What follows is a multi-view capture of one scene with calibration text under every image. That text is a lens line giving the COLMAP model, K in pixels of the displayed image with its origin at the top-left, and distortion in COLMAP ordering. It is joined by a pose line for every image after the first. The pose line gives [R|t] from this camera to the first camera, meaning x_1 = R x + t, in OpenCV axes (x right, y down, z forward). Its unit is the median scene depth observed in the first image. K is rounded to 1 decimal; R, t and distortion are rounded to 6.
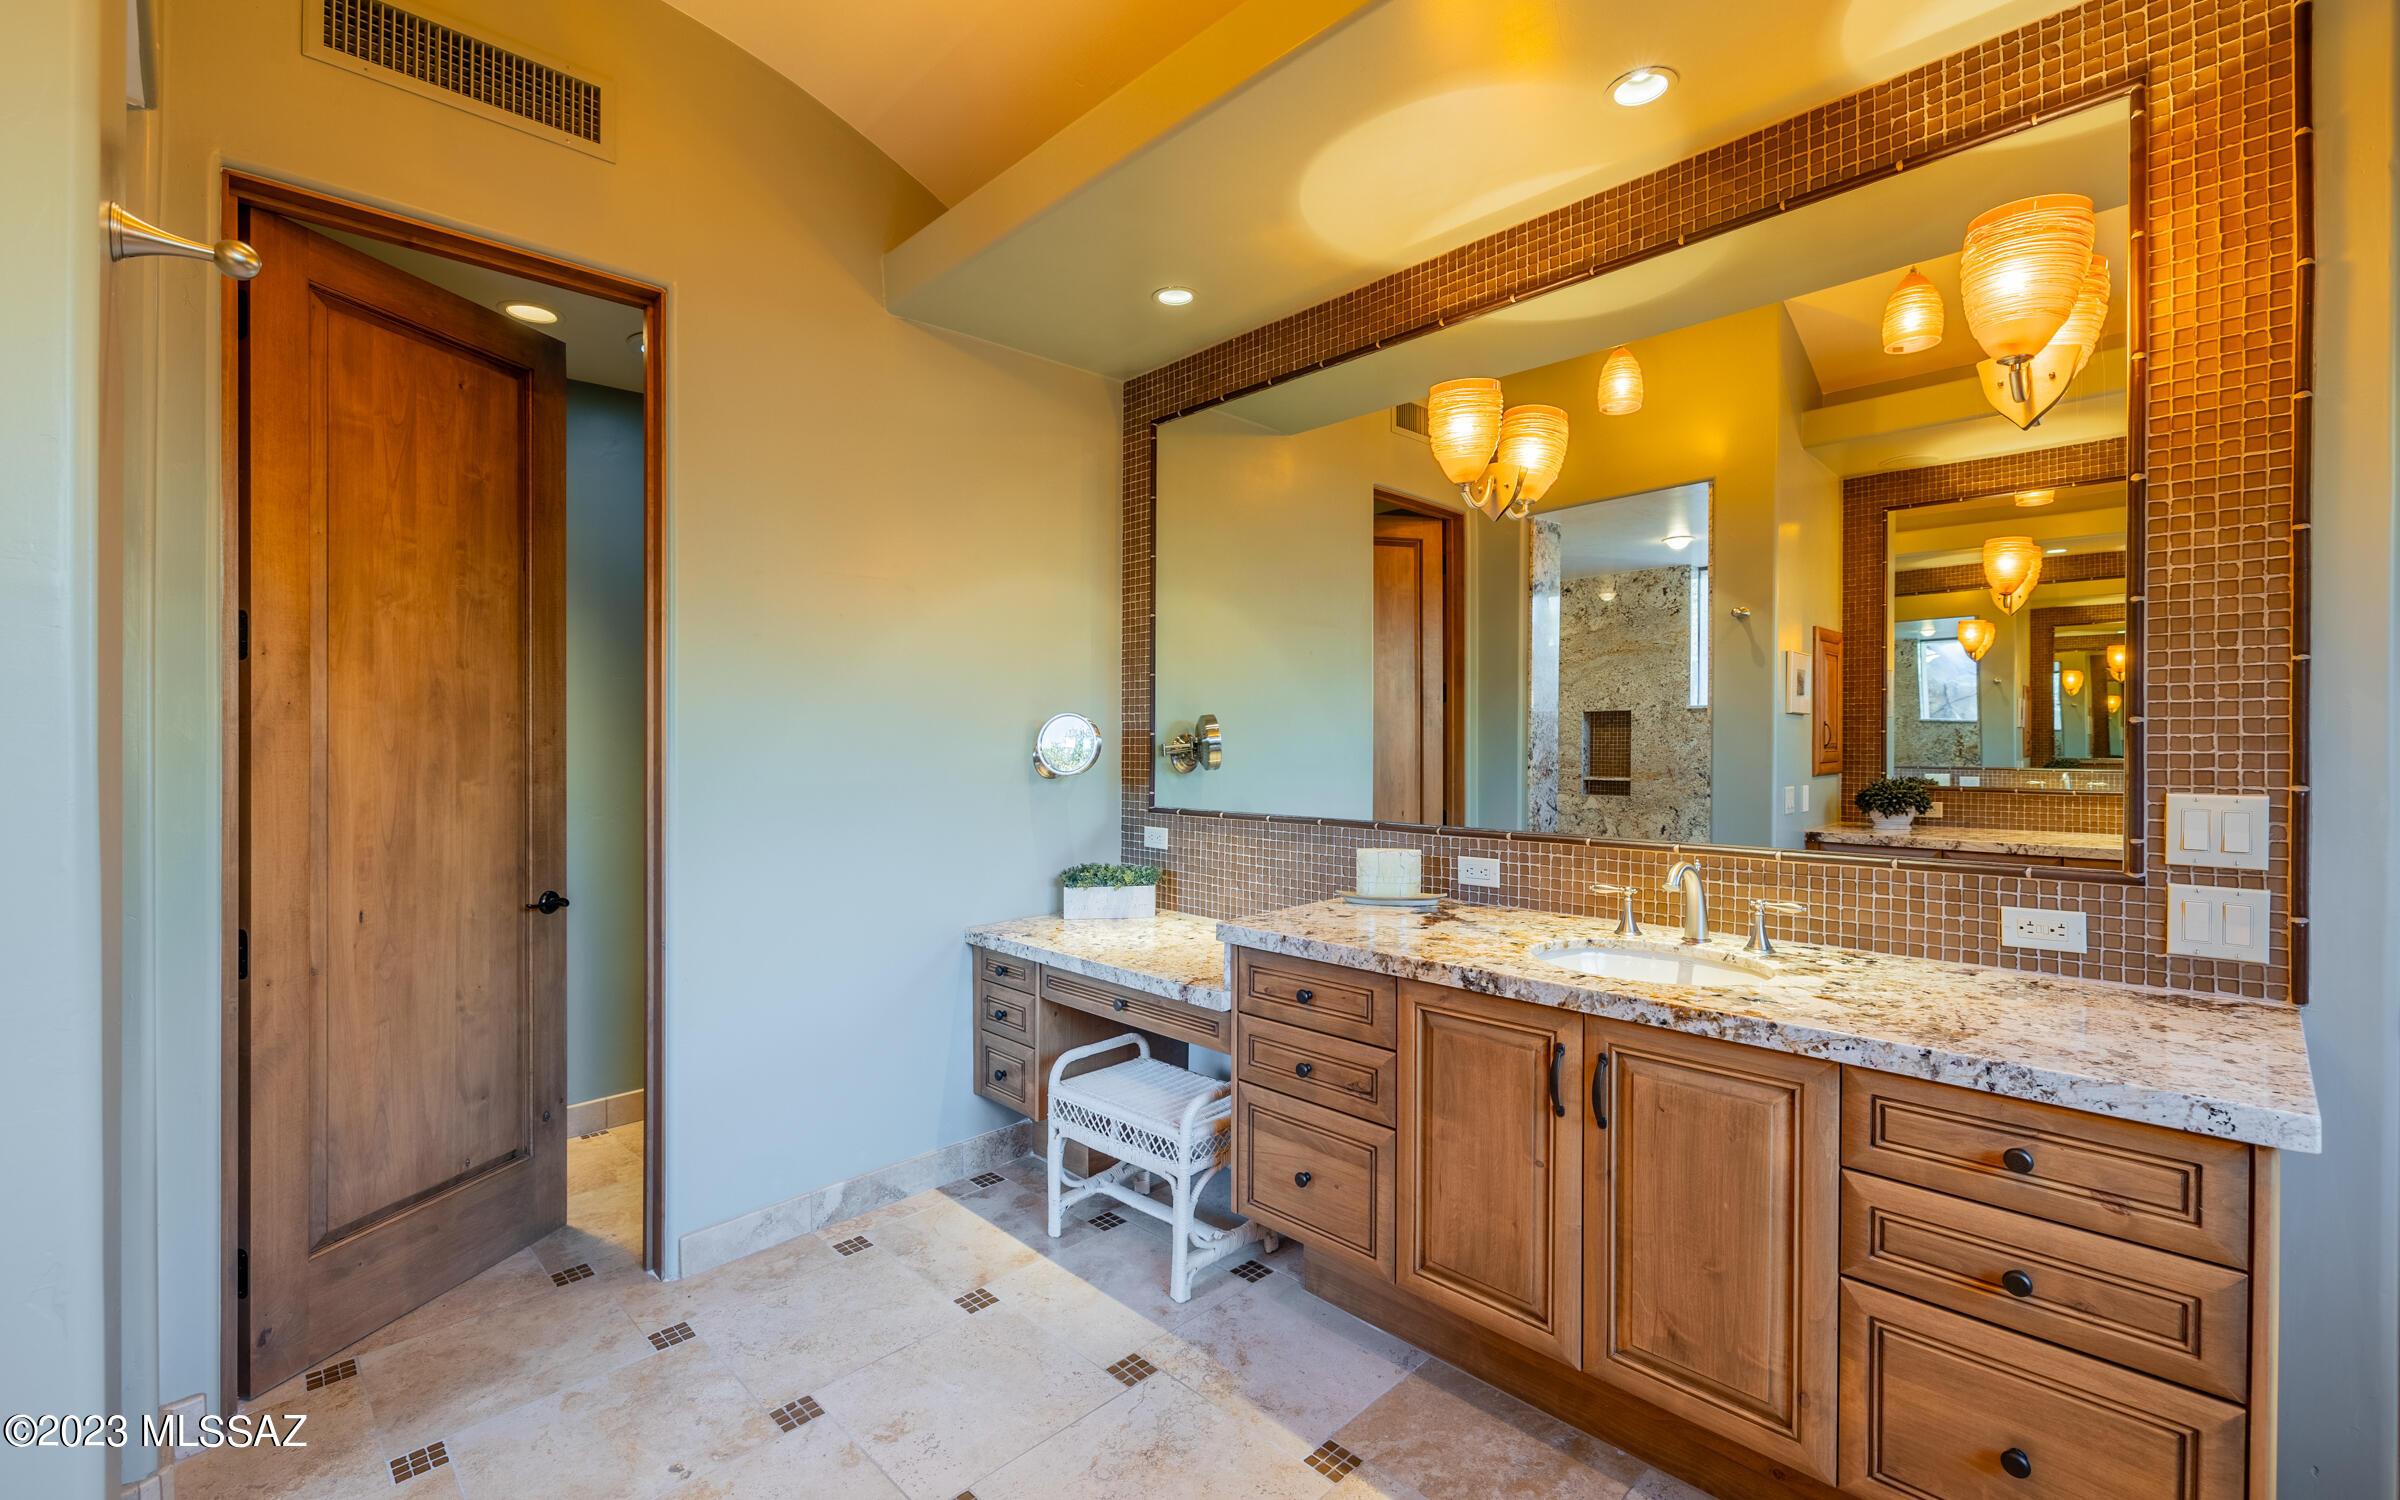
lens RADIAL K [[1033.8, 0, 1202.6], [0, 1033.8, 760.6], [0, 0, 1]] dist [0.001871, -0.000053]
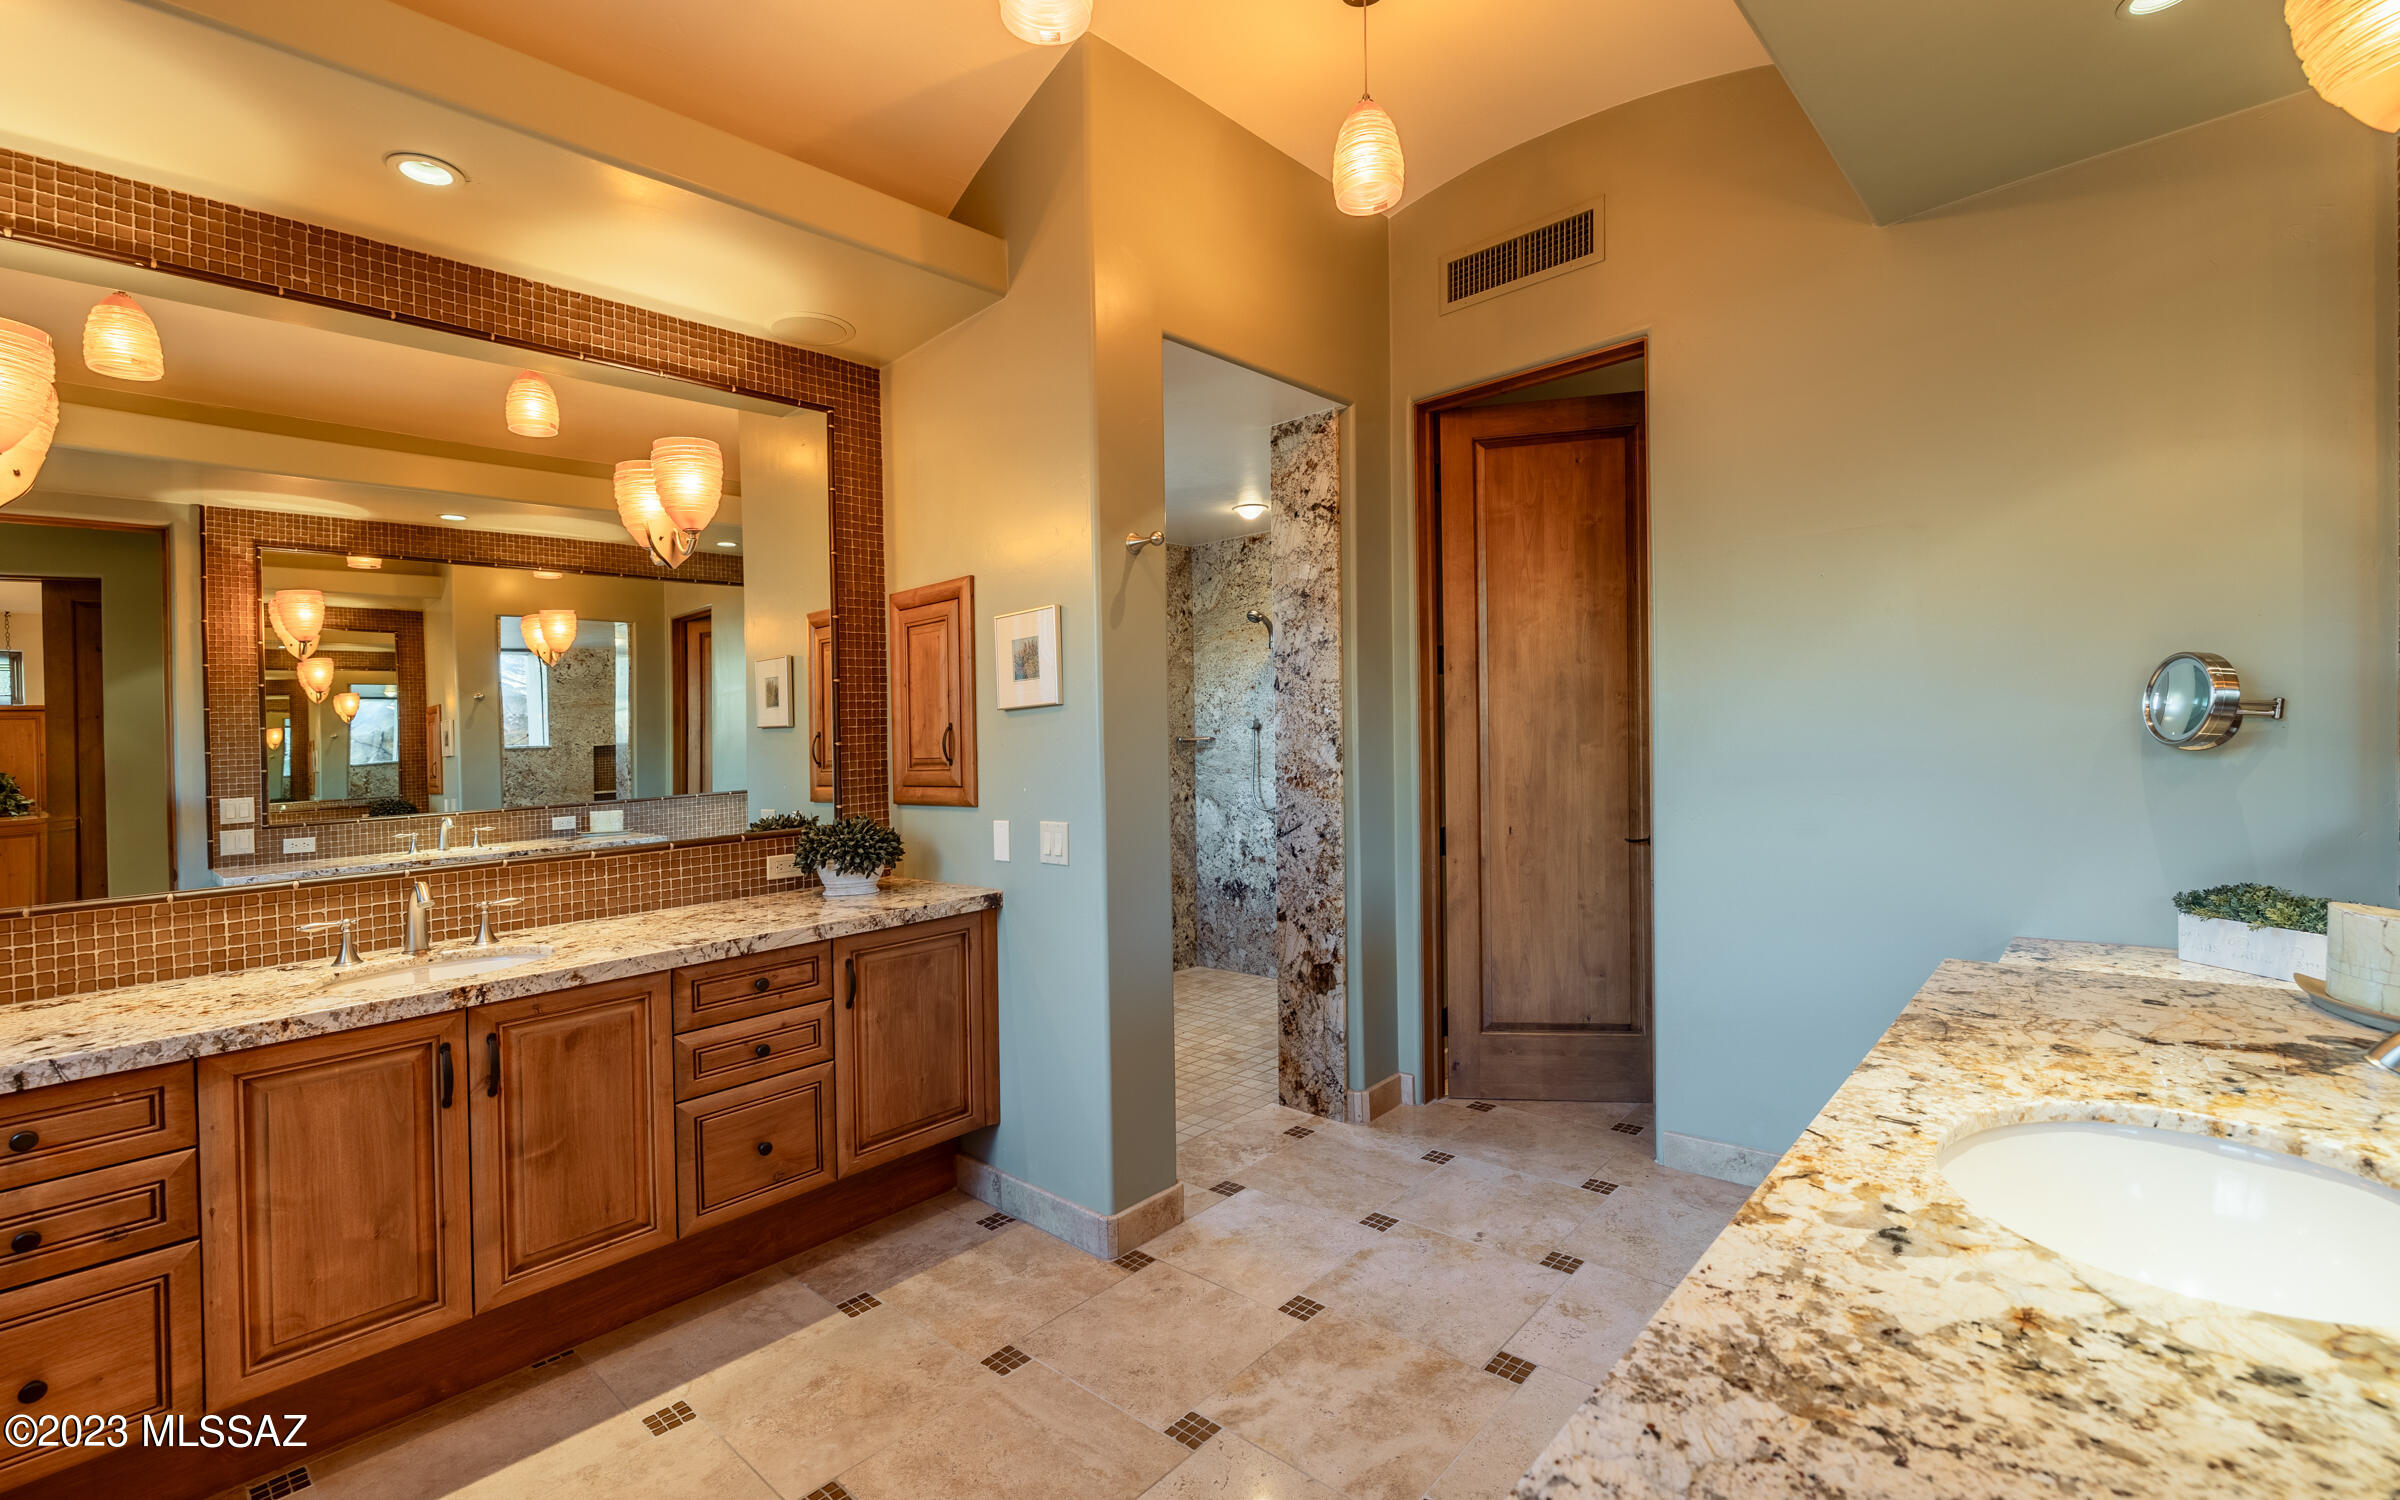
lens RADIAL K [[1033.8, 0, 1201.8], [0, 1033.8, 734.3], [0, 0, 1]] dist [0.001871, -0.000053]
pose [[0.044816, 0.006343, -0.998975, 0.688445], [0.017307, 0.999825, 0.007125, -0.012502], [0.998845, -0.017608, 0.044698, 0.445989]]
